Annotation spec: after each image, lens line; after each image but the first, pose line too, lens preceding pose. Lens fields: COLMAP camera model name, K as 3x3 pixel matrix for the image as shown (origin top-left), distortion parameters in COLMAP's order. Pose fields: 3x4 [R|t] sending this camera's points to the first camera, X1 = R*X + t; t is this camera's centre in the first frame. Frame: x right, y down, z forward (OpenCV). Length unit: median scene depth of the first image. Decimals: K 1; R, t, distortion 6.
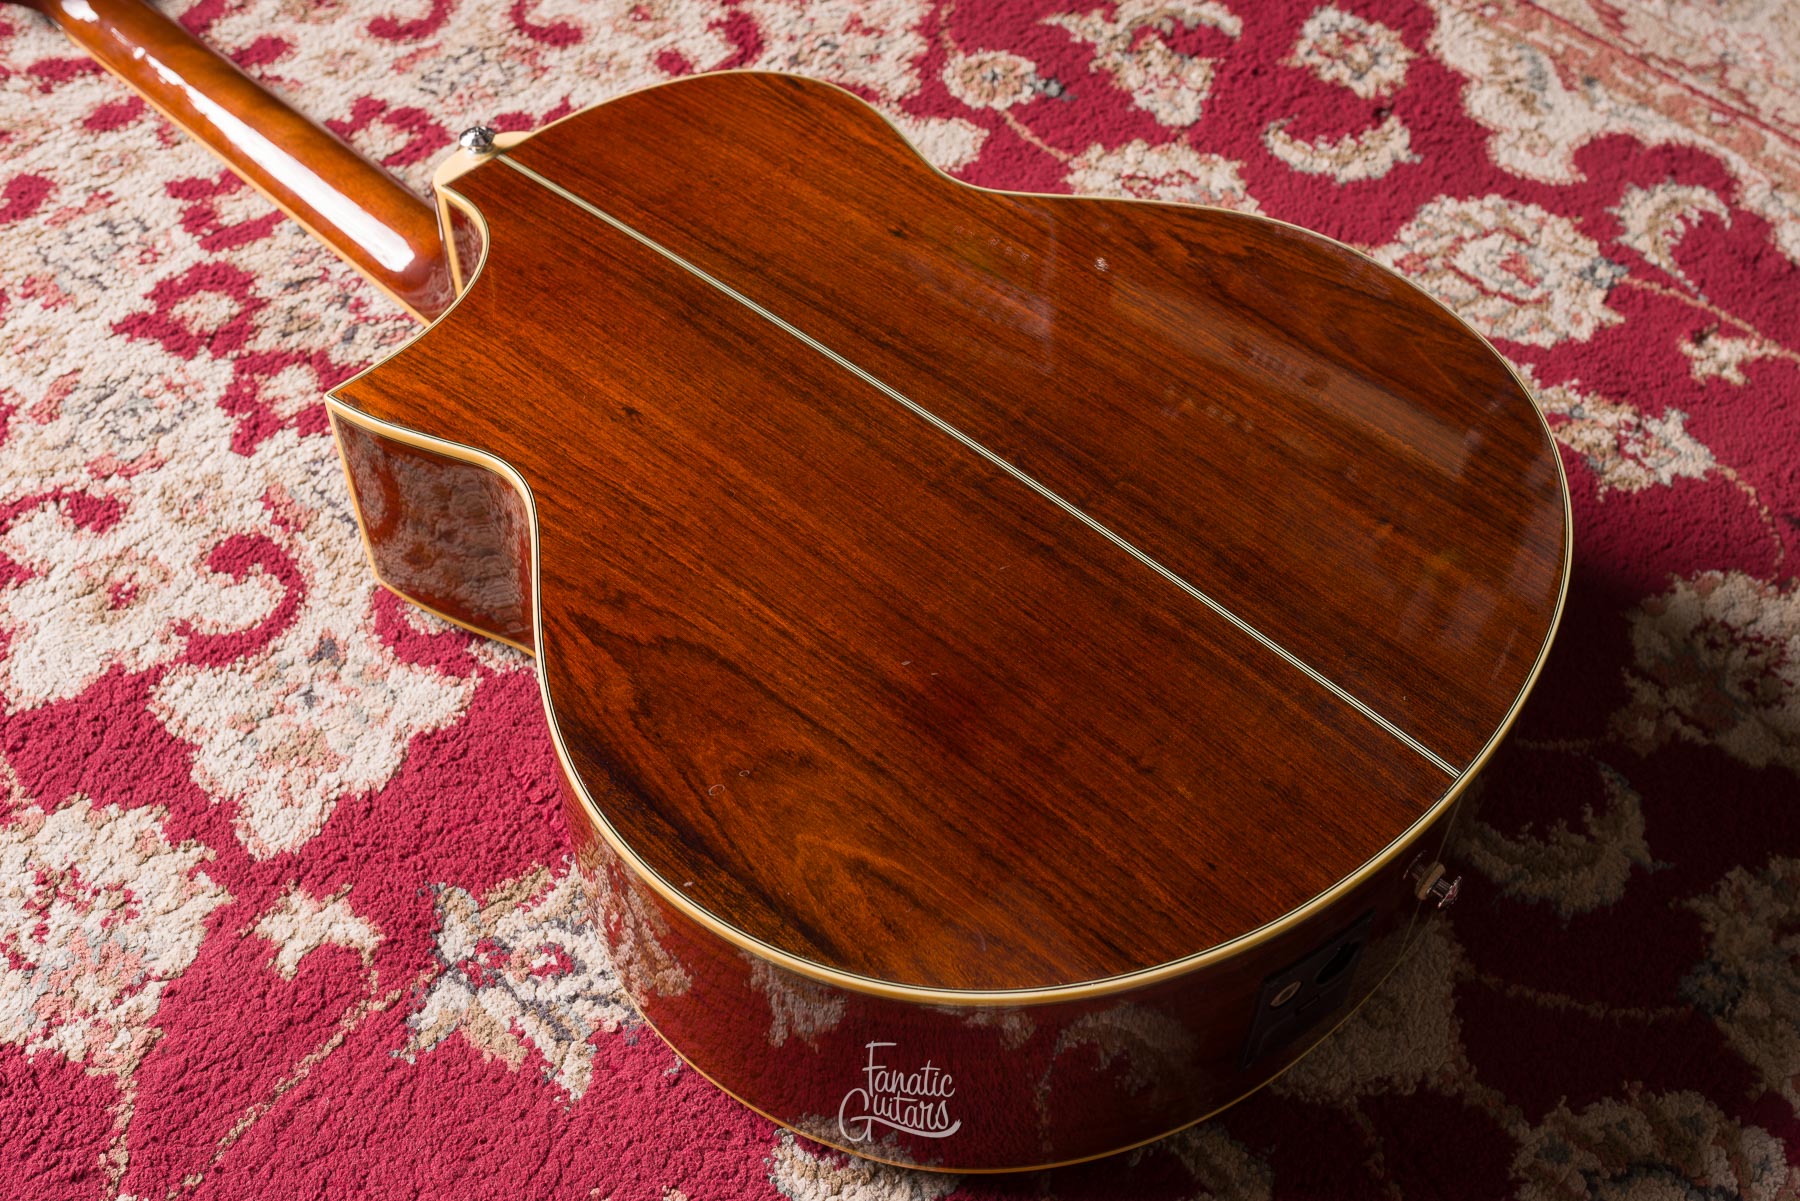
lens RADIAL K [[1788.5, 0, 995.2], [0, 1788.5, 682.5], [0, 0, 1]] dist [0.002806, 0.000000]
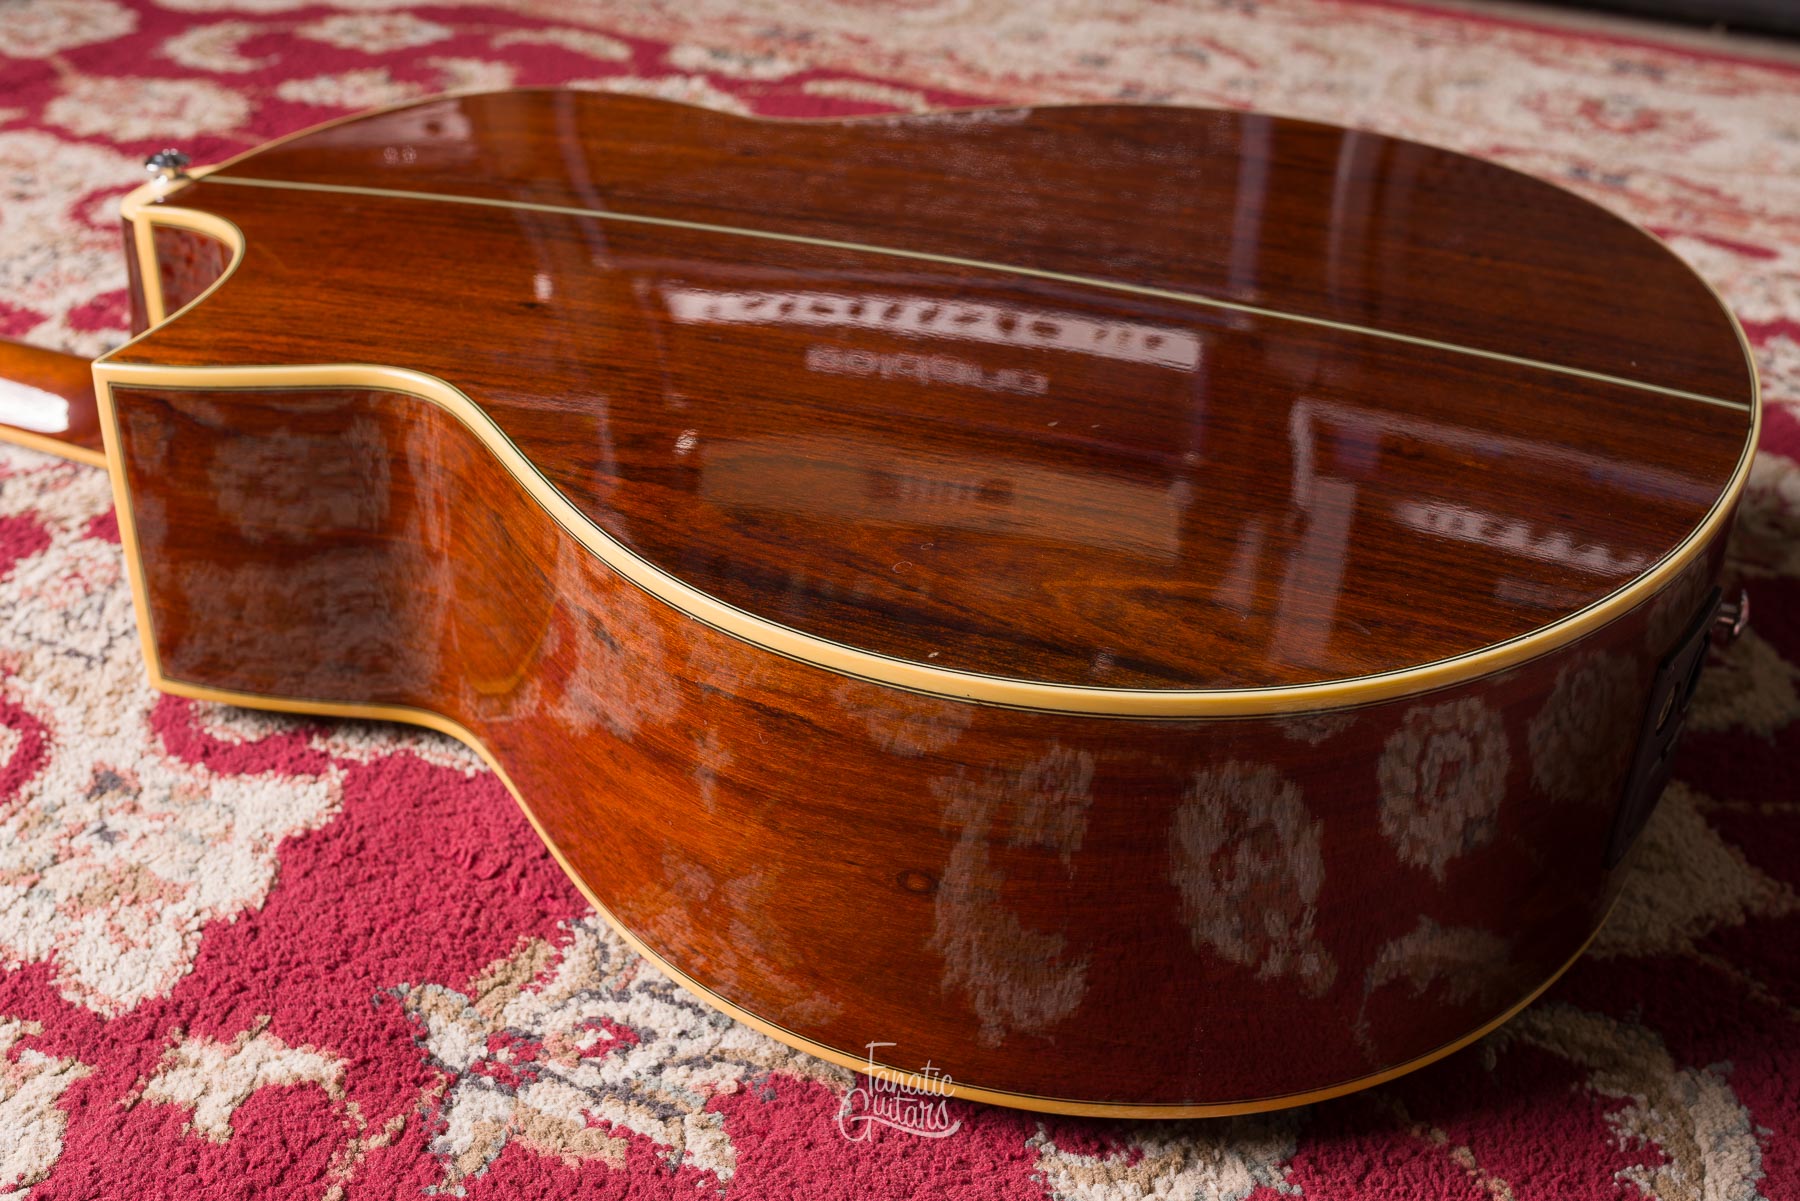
lens RADIAL K [[1946.2, 0, 850.2], [0, 1946.2, 787.5], [0, 0, 1]] dist [0.003578, 0.000000]
pose [[0.944839, -0.207363, 0.253534, -0.302032], [0.267959, 0.934515, -0.234266, 0.244902], [-0.188353, 0.289280, 0.938531, 0.243832]]
